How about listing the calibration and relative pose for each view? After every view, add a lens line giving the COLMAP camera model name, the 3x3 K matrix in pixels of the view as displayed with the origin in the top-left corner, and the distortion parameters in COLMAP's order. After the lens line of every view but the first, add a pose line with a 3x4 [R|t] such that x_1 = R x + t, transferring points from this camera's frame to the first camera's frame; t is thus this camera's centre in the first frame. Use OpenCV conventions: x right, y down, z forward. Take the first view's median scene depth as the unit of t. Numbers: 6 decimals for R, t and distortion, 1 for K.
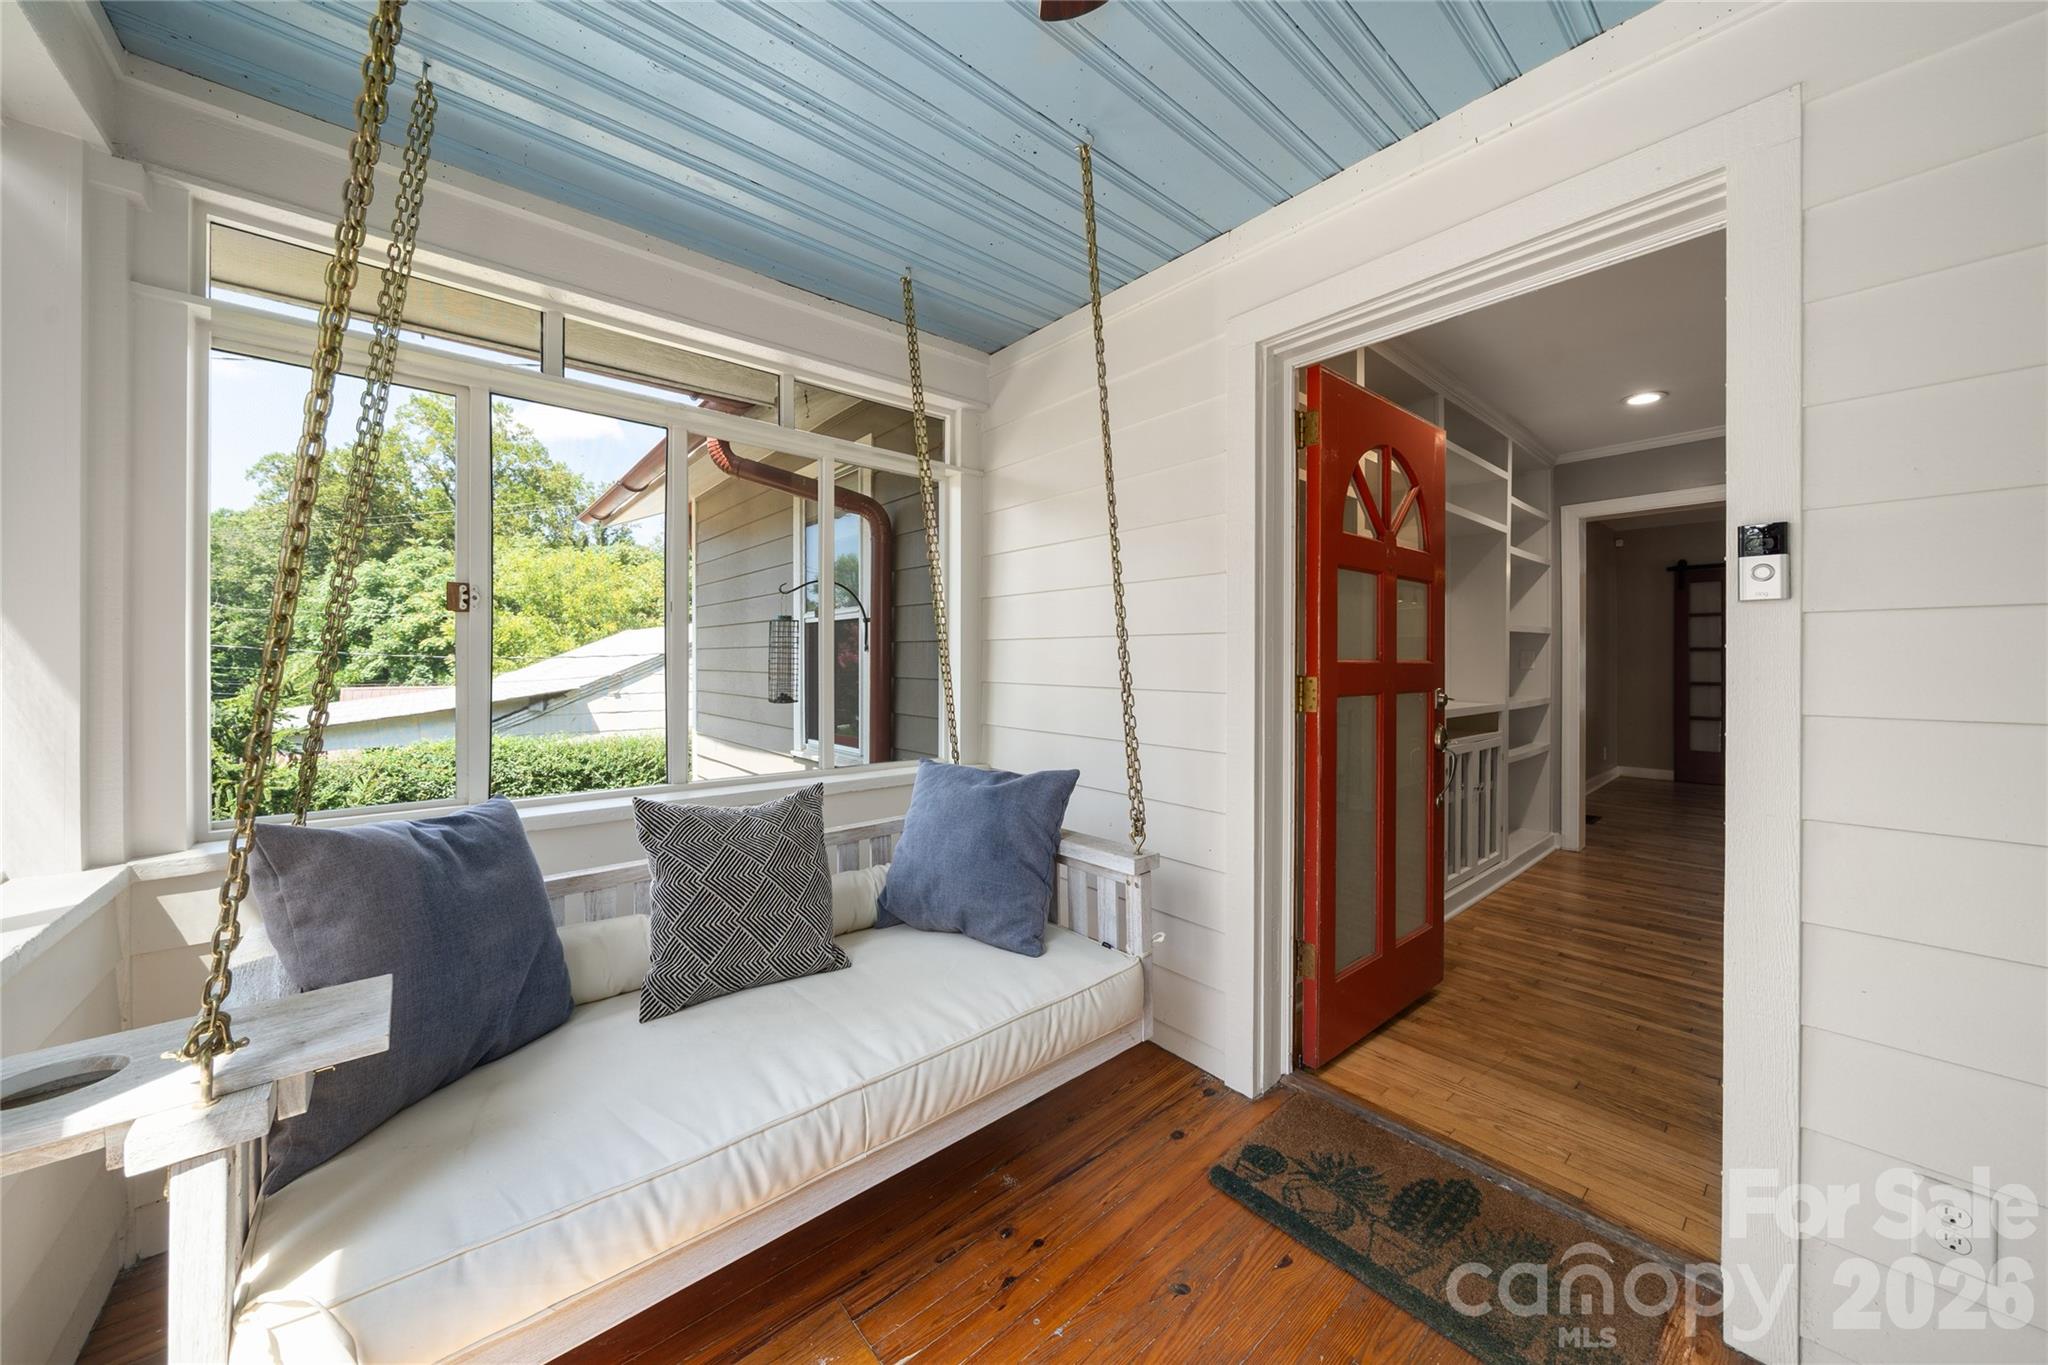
lens RADIAL K [[711.1, 0, 1021.5], [0, 711.1, 648.4], [0, 0, 1]] dist [-0.010318, 0.000370]
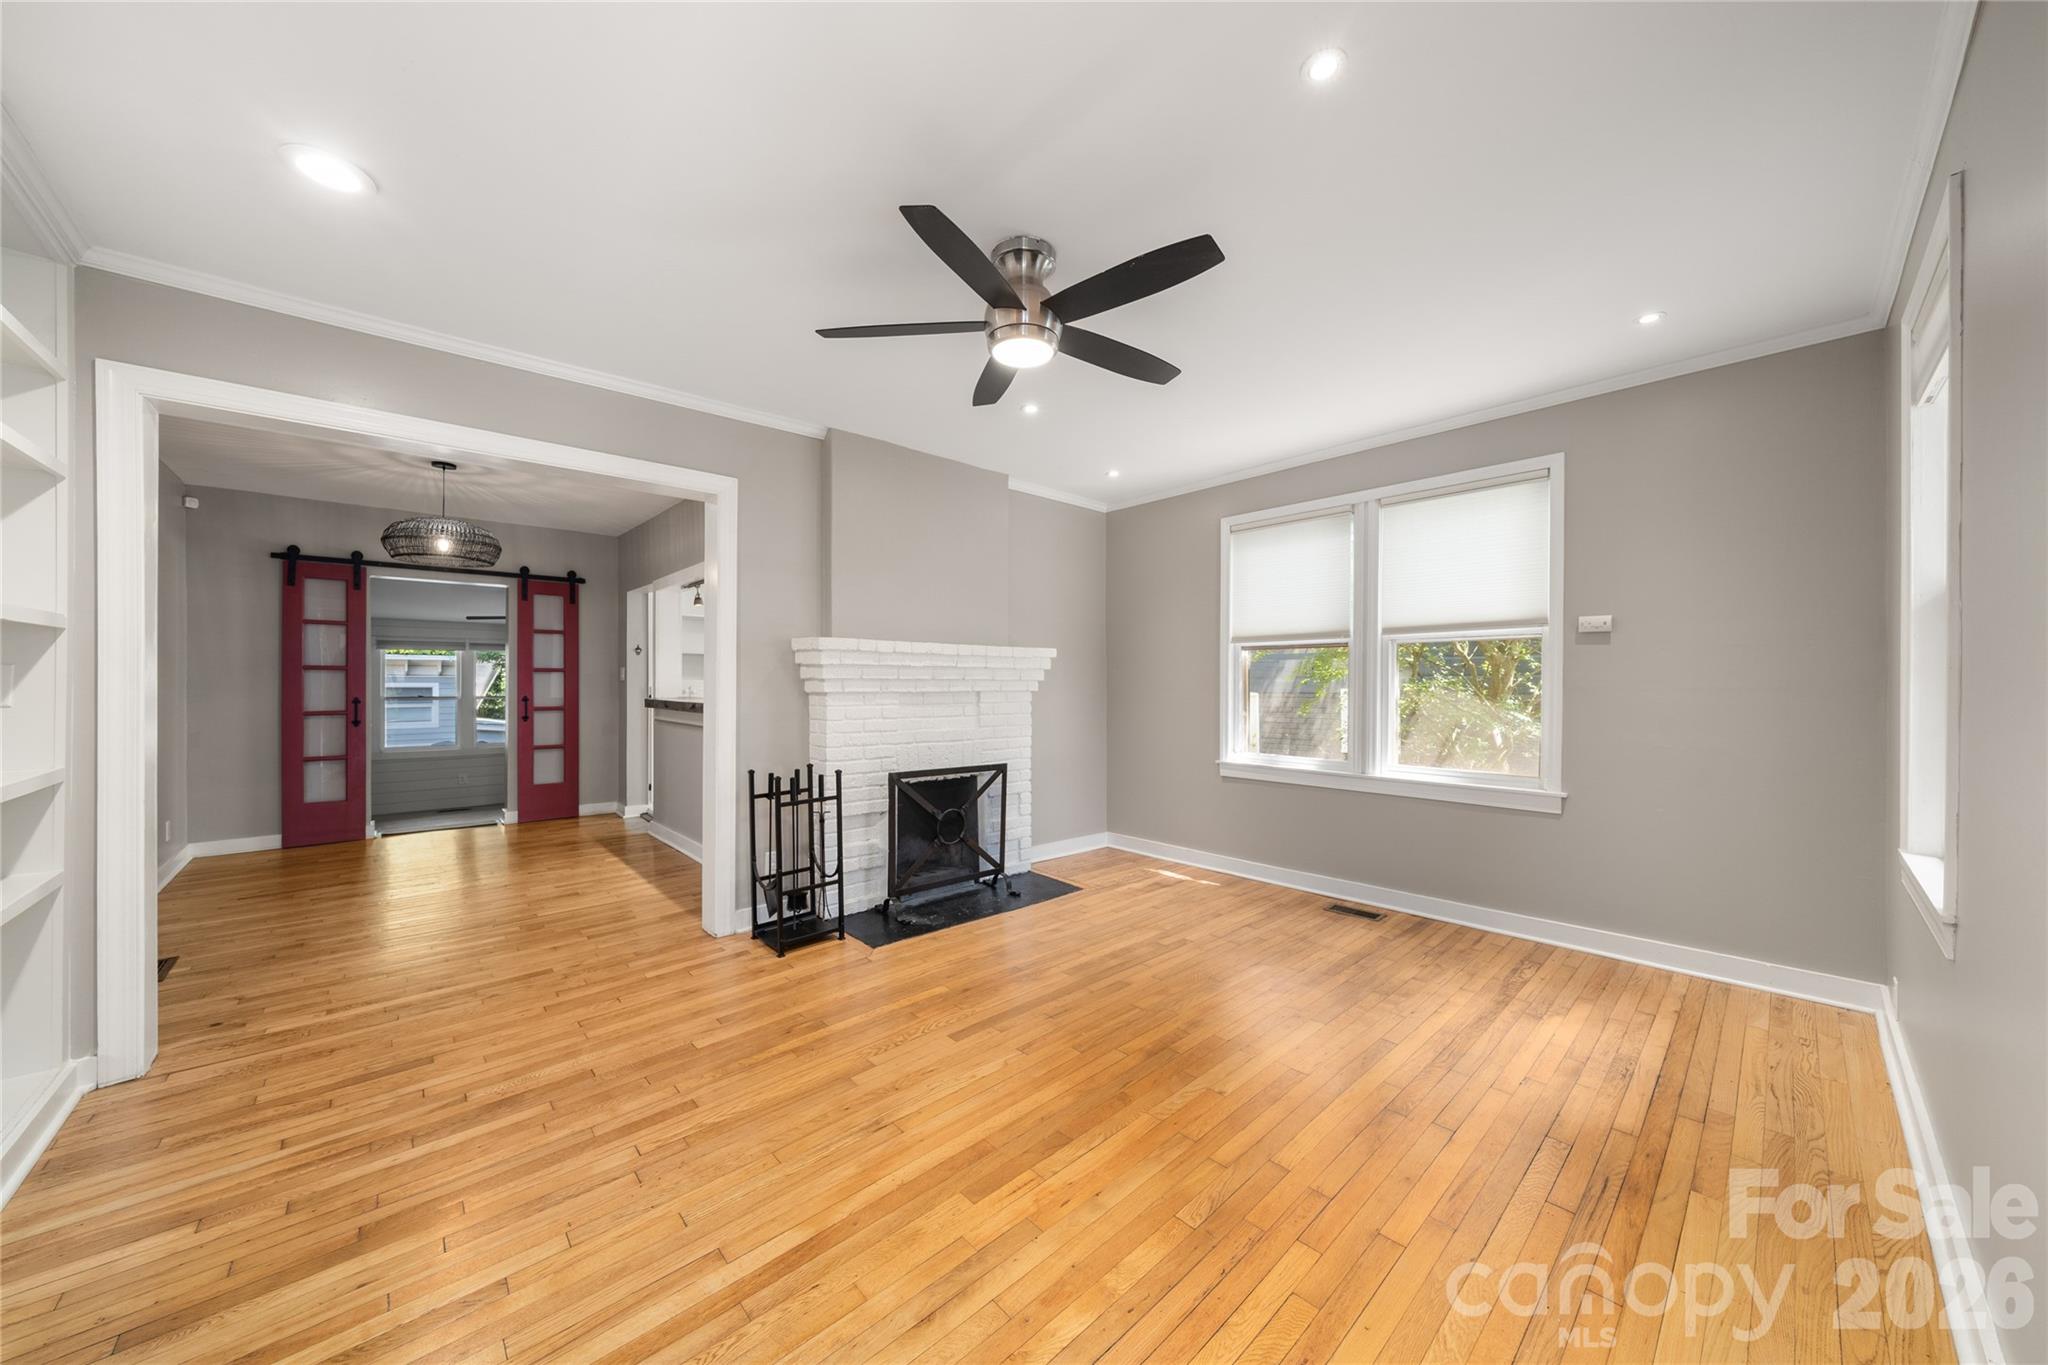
lens RADIAL K [[711.1, 0, 1021.4], [0, 711.1, 679.9], [0, 0, 1]] dist [-0.010318, 0.000370]
pose [[-0.009857, -0.013918, 0.999855, 0.386800], [-0.016476, 0.999770, 0.013754, -0.003474], [-0.999816, -0.016338, -0.010084, 0.514889]]
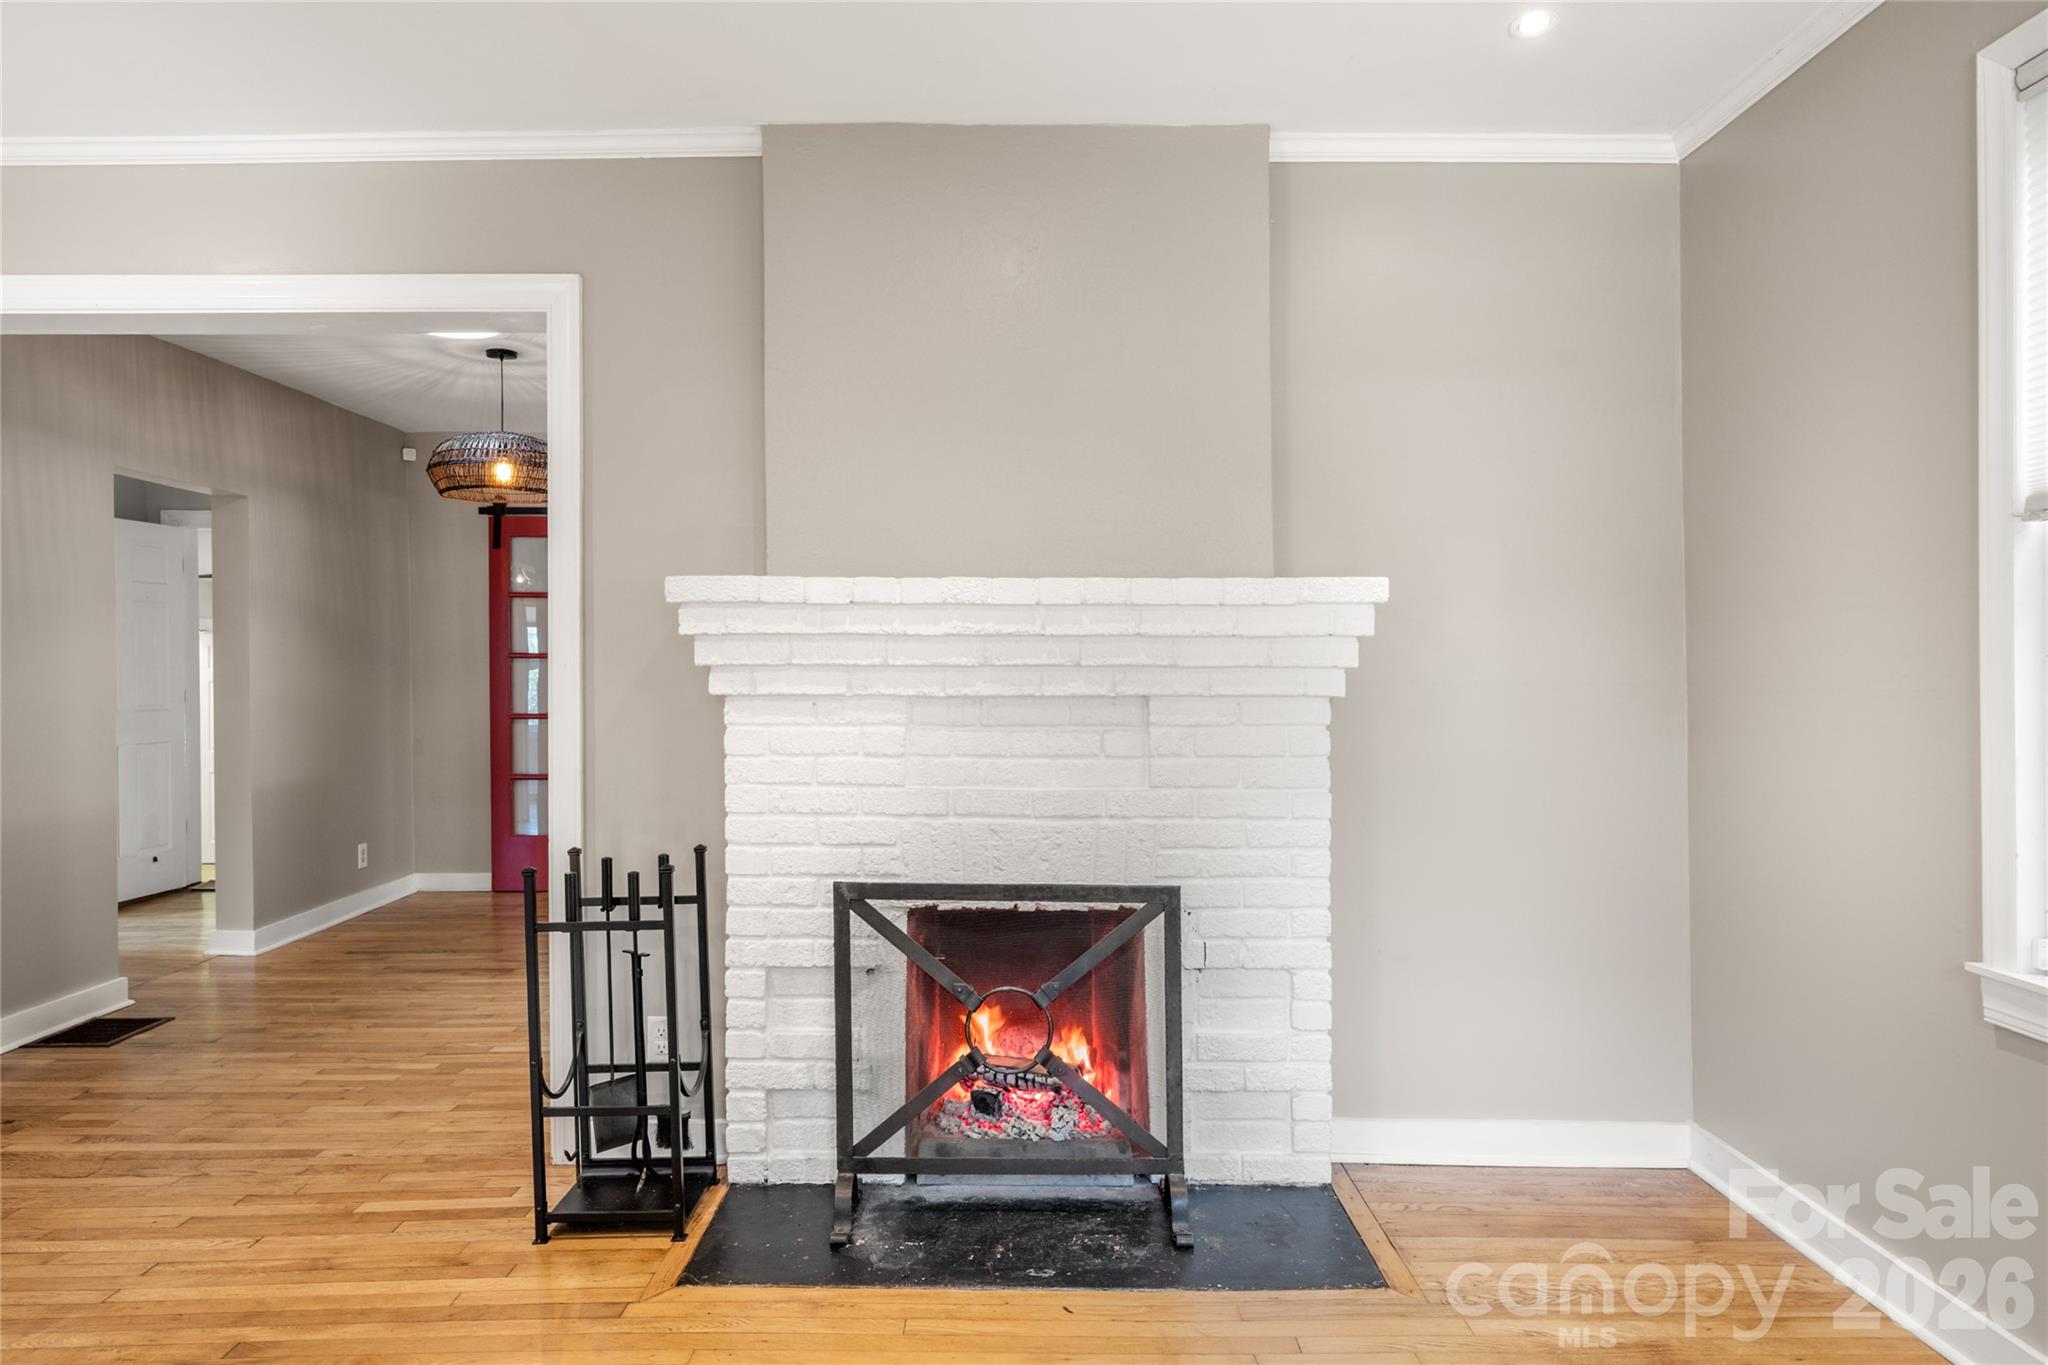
lens RADIAL K [[1269.9, 0, 1009.7], [0, 1269.9, 673.7], [0, 0, 1]] dist [-0.001206, 0.004569]
pose [[0.667361, -0.016594, 0.744549, 0.895479], [-0.000030, 0.999751, 0.022310, 0.000238], [-0.744734, -0.014911, 0.667195, 0.085843]]
